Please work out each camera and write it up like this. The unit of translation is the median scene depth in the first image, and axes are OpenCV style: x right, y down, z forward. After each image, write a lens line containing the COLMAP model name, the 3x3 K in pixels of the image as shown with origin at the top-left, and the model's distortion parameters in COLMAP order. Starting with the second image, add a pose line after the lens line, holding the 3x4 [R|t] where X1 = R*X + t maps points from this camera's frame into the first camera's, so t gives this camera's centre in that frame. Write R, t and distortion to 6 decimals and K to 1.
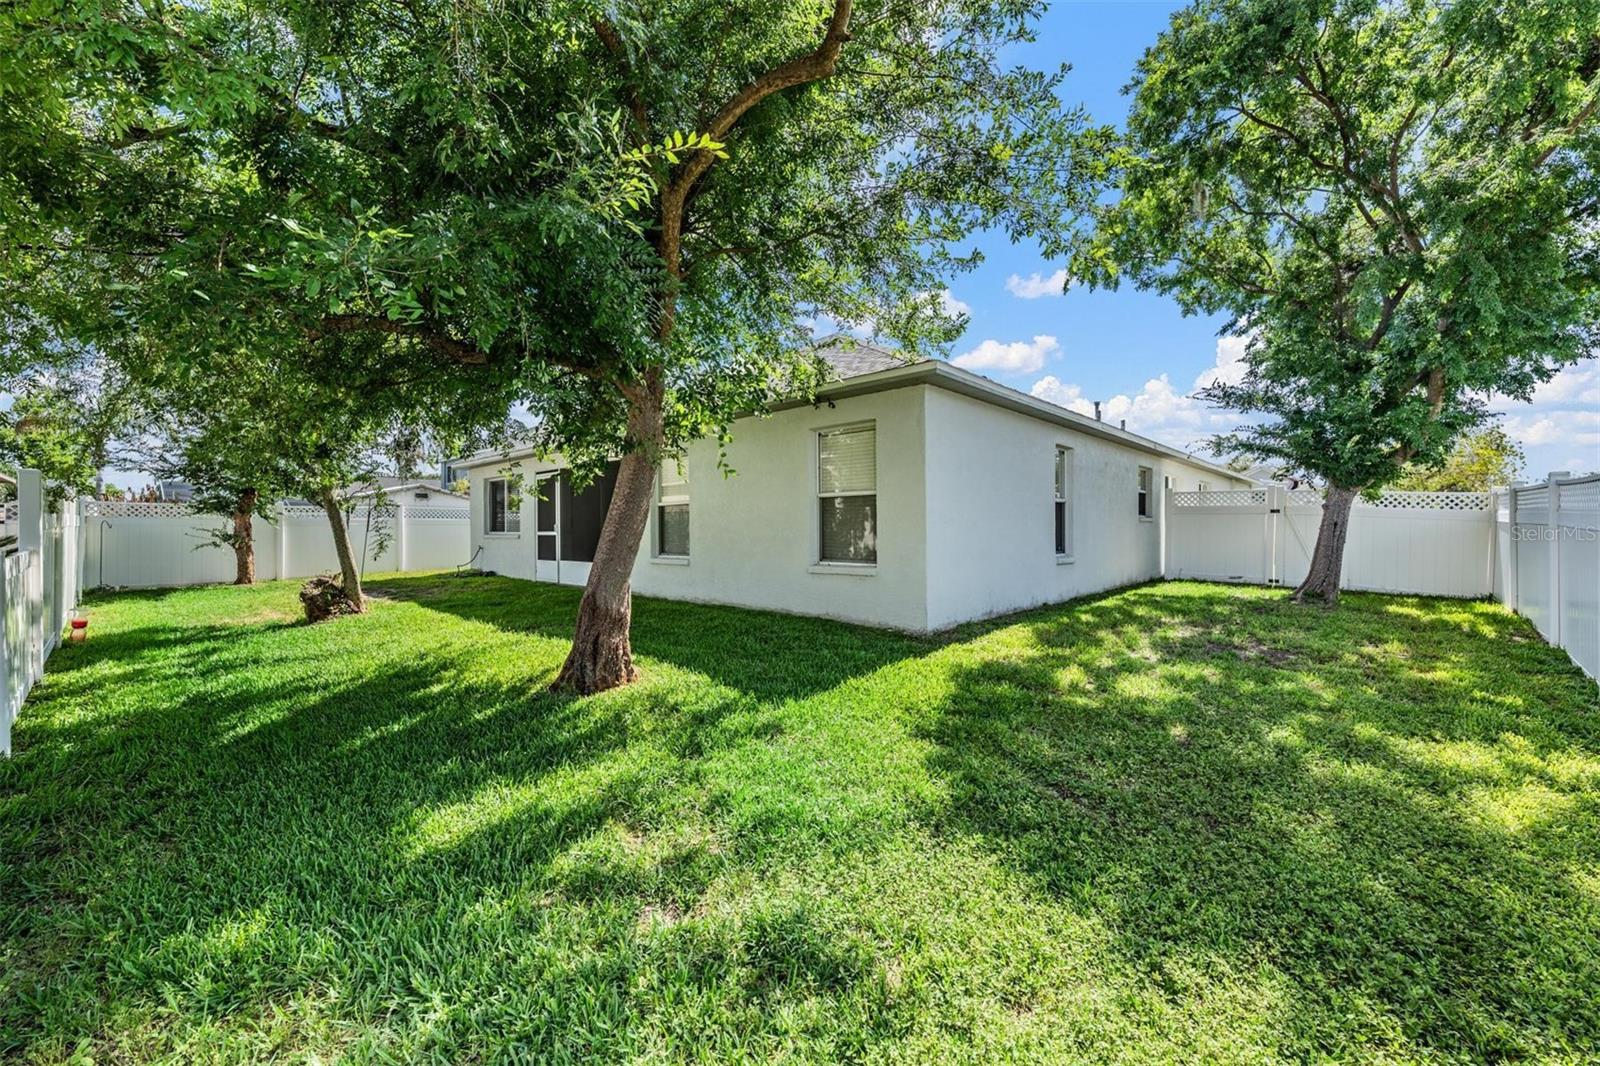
lens RADIAL K [[618.1, 0, 798.4], [0, 618.1, 526.0], [0, 0, 1]] dist [0.000581, -0.000005]
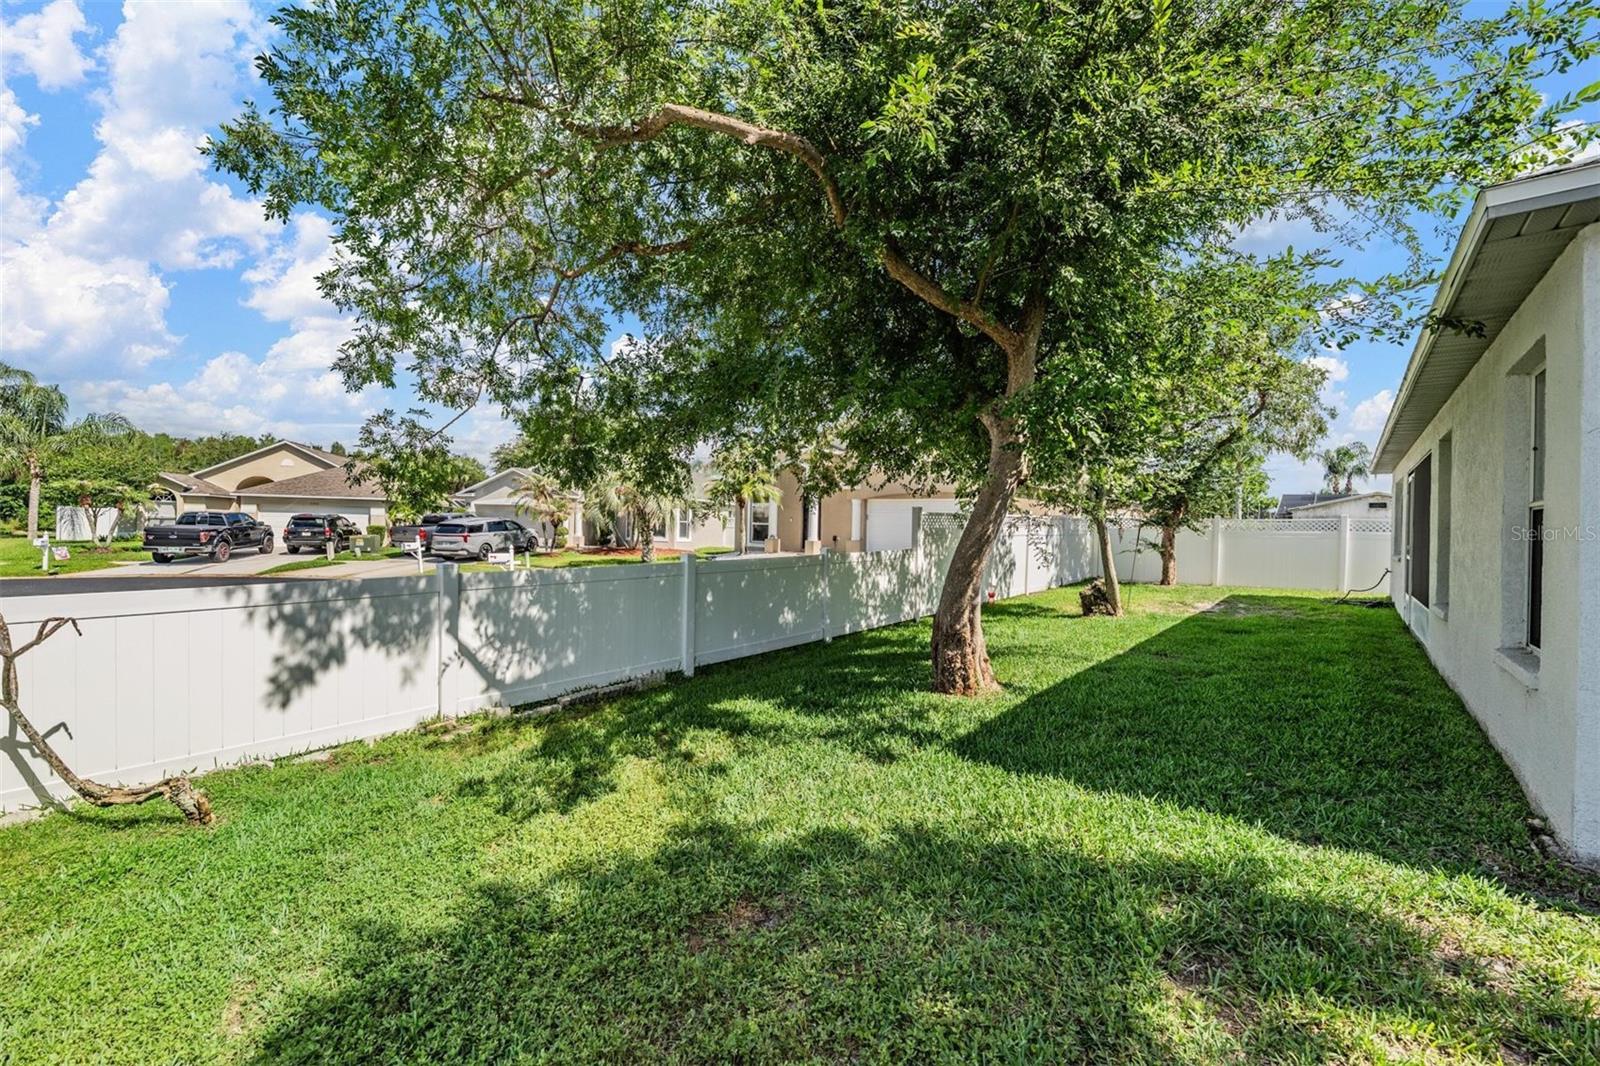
lens RADIAL K [[618.1, 0, 799.2], [0, 618.1, 525.9], [0, 0, 1]] dist [0.000581, -0.000005]
pose [[0.049586, 0.007190, -0.998744, 0.940166], [-0.018271, 0.999813, 0.006290, -0.054312], [0.998603, 0.017936, 0.049709, 0.775023]]
